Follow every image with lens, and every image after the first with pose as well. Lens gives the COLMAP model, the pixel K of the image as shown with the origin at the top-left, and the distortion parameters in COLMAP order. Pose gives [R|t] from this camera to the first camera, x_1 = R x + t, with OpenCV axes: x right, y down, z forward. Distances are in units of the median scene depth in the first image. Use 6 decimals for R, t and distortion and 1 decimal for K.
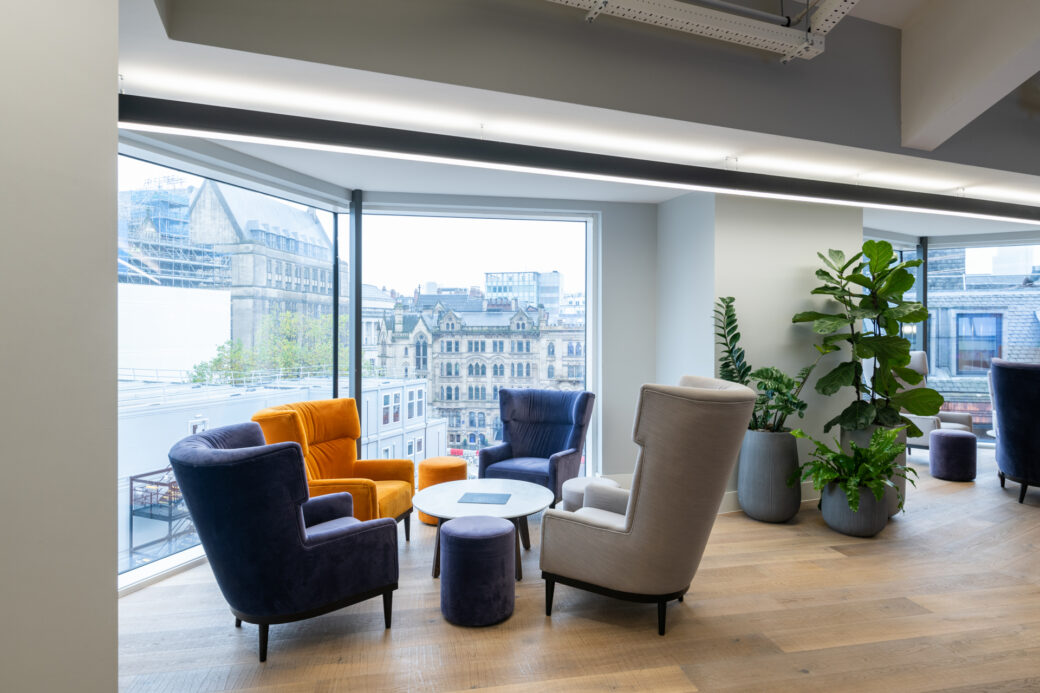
lens RADIAL K [[601.7, 0, 525.8], [0, 601.7, 339.8], [0, 0, 1]] dist [0.006864, 0.001374]
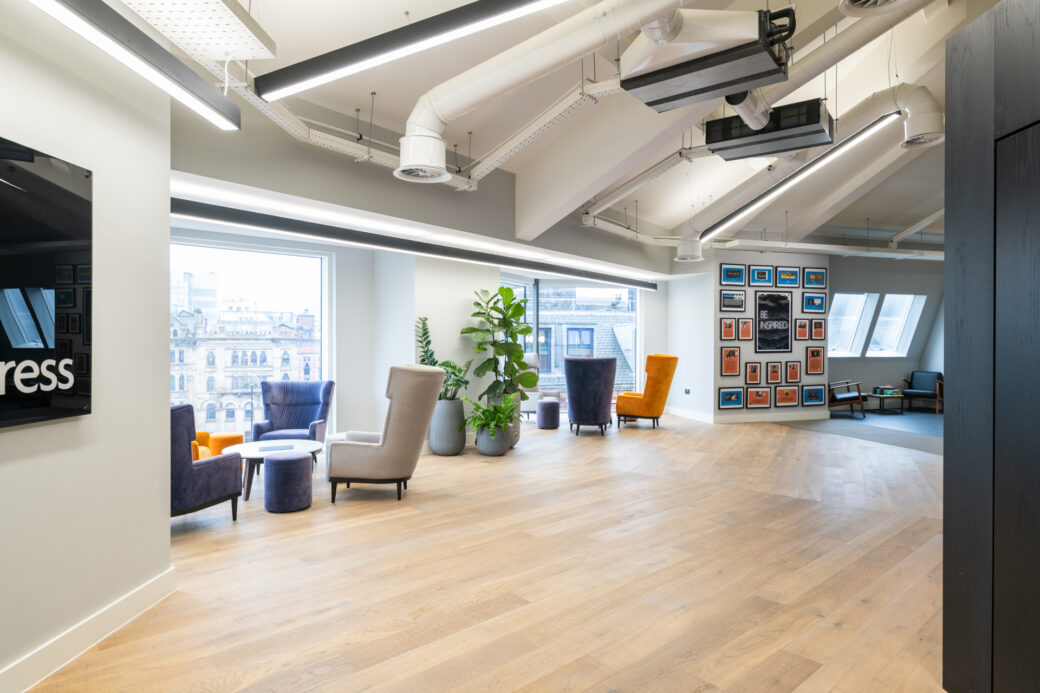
lens RADIAL K [[601.7, 0, 517.9], [0, 601.7, 343.0], [0, 0, 1]] dist [0.006864, 0.001374]
pose [[0.867738, 0.002597, 0.497016, -0.233614], [0.002006, 0.999960, -0.008727, 0.010760], [-0.497018, 0.008570, 0.867698, -0.491236]]
